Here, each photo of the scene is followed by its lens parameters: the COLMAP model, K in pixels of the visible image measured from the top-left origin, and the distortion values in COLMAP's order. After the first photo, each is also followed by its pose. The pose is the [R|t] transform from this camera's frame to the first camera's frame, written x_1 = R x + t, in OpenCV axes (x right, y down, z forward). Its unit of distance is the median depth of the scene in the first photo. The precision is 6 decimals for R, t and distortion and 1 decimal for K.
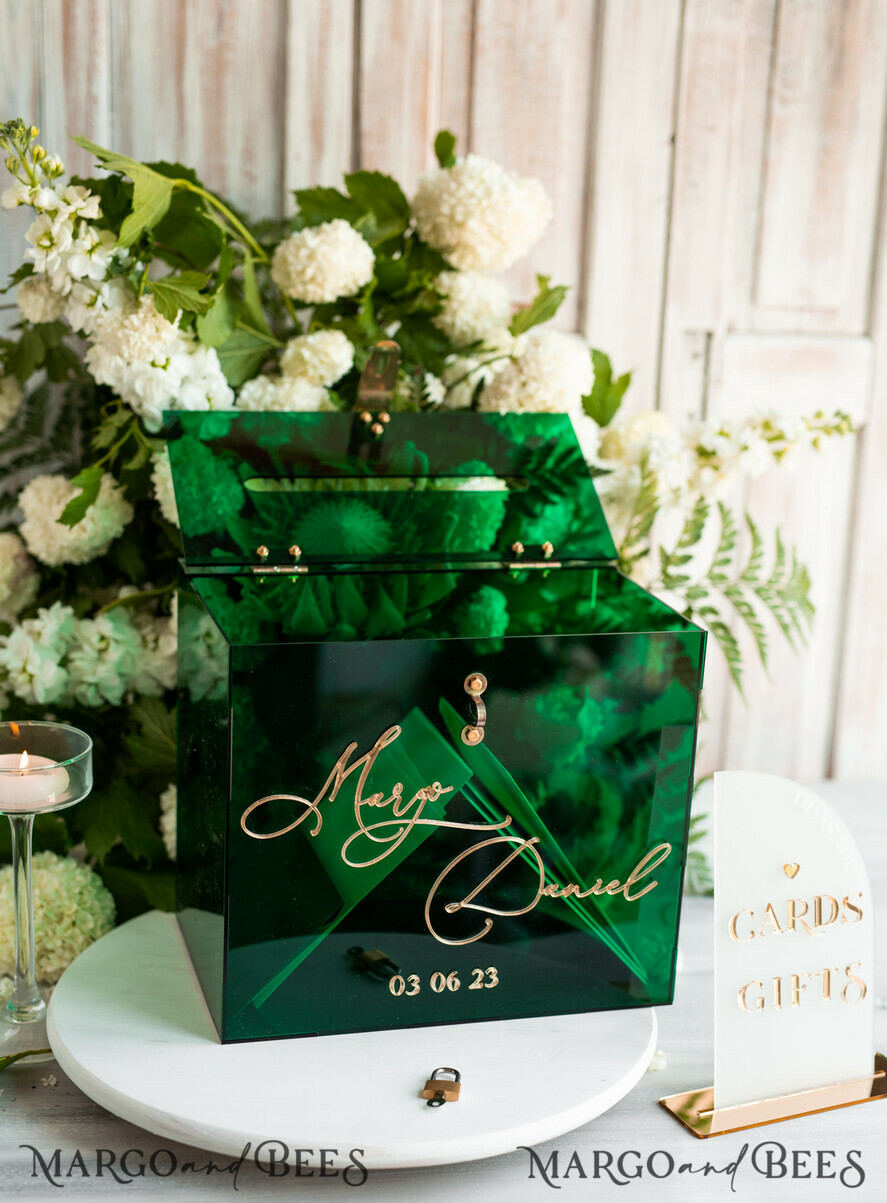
lens RADIAL K [[1945.7, 0, 448.0], [0, 1945.7, 660.1], [0, 0, 1]] dist [0.023358, 0.041333]
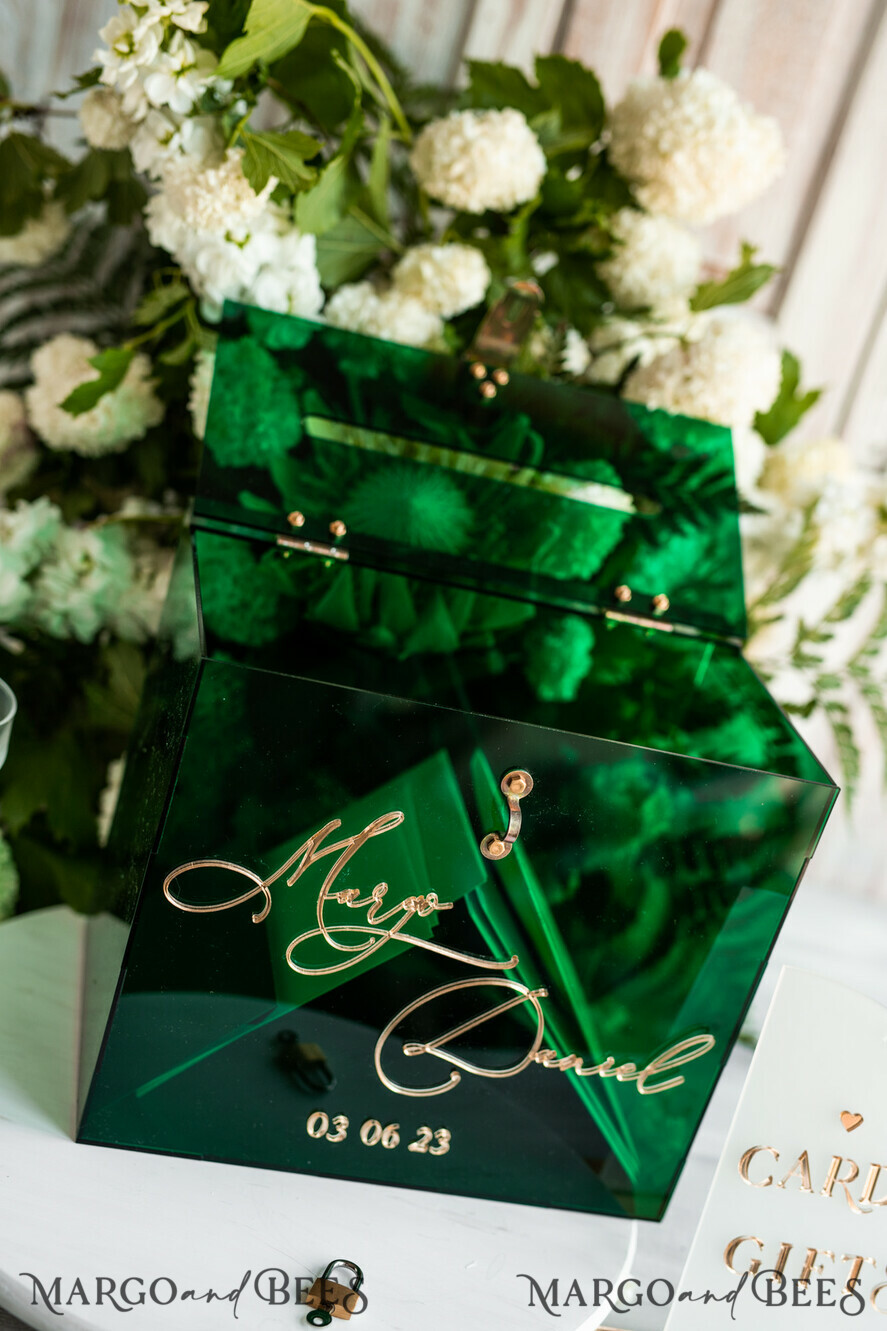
lens RADIAL K [[1896.5, 0, 443.5], [0, 1896.5, 665.5], [0, 0, 1]] dist [0.011694, 0.010724]
pose [[0.965119, 0.259743, -0.032836, -0.000731], [-0.256577, 0.963310, 0.078754, -0.067866], [0.052087, -0.067582, 0.996353, 0.239387]]
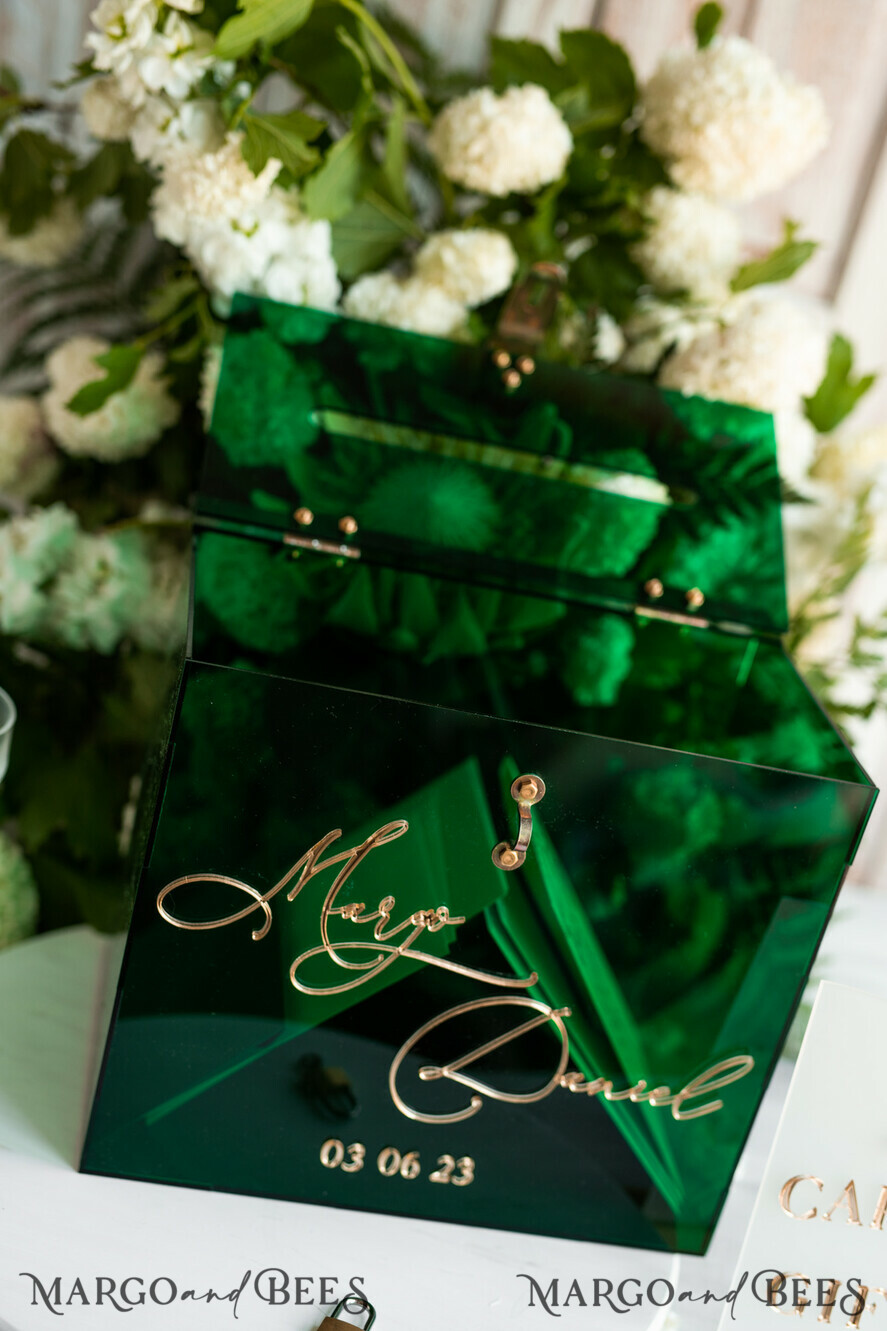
lens RADIAL K [[1896.5, 0, 443.5], [0, 1896.5, 665.5], [0, 0, 1]] dist [0.011694, 0.010724]
pose [[0.965723, 0.241268, -0.095758, 0.032943], [-0.233864, 0.968775, 0.082358, -0.066478], [0.112639, -0.057140, 0.991992, 0.277026]]
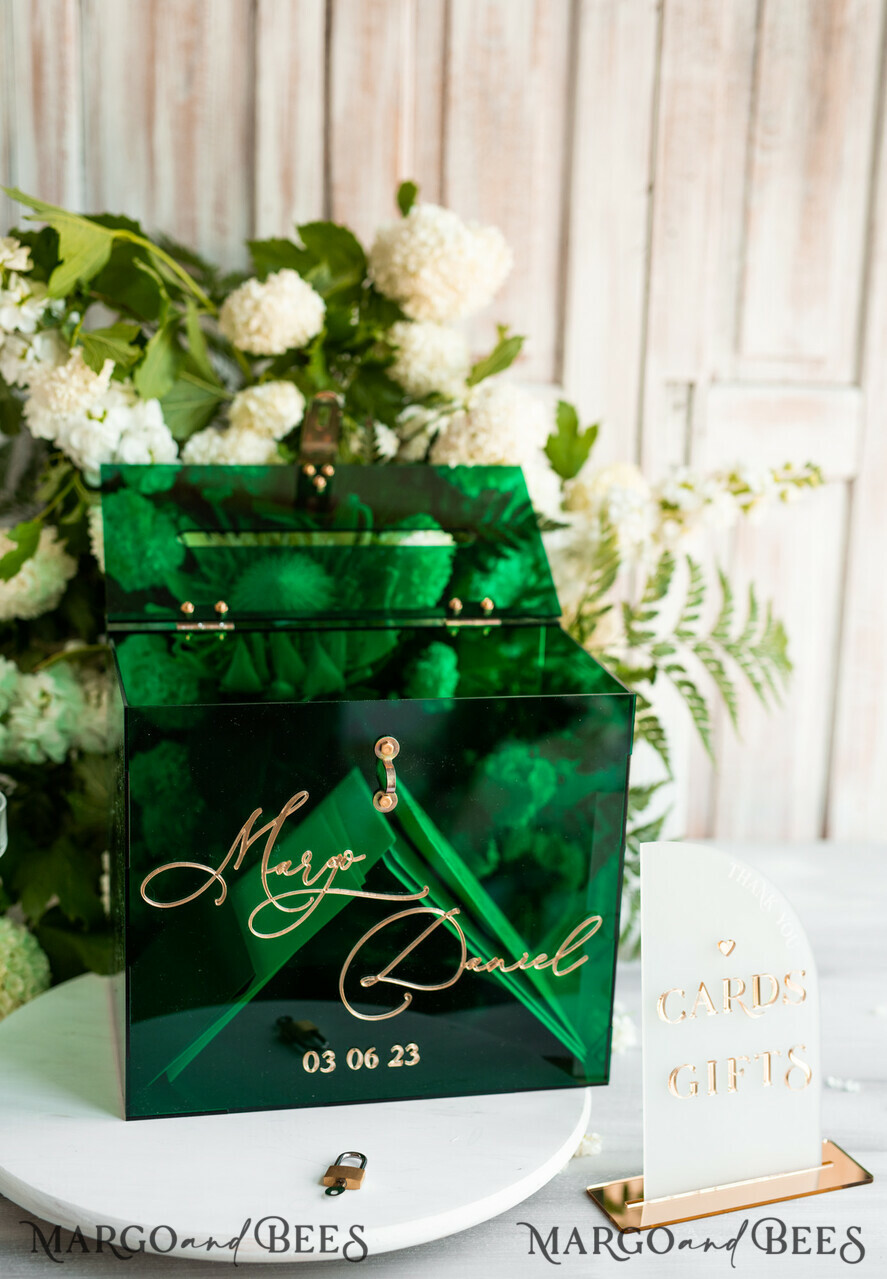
lens RADIAL K [[1868.5, 0, 425.2], [0, 1868.5, 637.2], [0, 0, 1]] dist [0.029670, -0.003626]
pose [[0.997725, 0.004495, -0.067270, 0.079508], [-0.006742, 0.999426, -0.033212, -0.009934], [0.067082, 0.033590, 0.997182, 0.069287]]
